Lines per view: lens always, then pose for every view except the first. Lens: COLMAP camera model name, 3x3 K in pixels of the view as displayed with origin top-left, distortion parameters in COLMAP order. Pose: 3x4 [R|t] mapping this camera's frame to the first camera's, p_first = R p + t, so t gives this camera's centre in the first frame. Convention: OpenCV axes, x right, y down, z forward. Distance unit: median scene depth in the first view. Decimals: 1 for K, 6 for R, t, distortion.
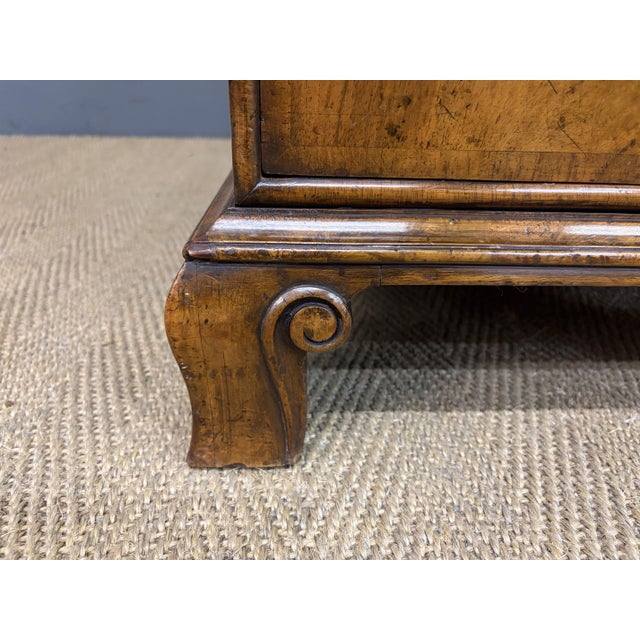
lens RADIAL K [[490.3, 0, 314.7], [0, 490.3, 325.4], [0, 0, 1]] dist [0.030551, -0.036703]
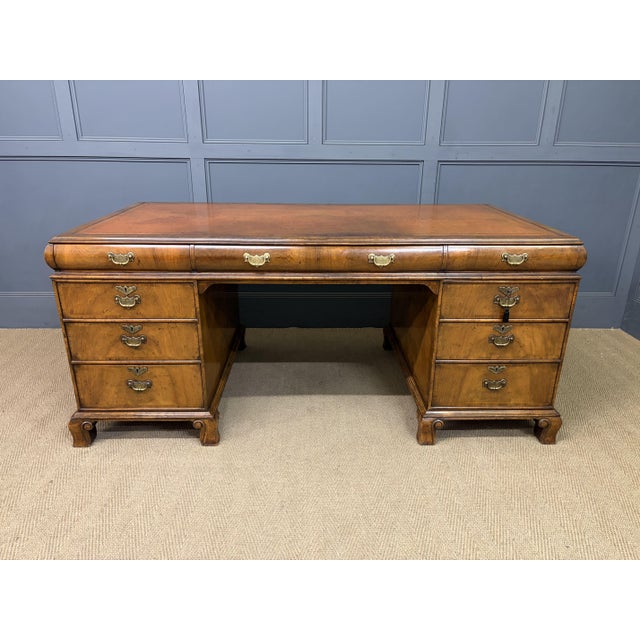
lens RADIAL K [[490.3, 0, 322.7], [0, 490.3, 319.3], [0, 0, 1]] dist [0.030551, -0.036703]
pose [[0.999883, -0.011492, -0.010105, 3.576920], [0.010167, 0.992399, -0.122641, -0.648208], [0.011438, 0.122524, 0.992400, -6.478809]]
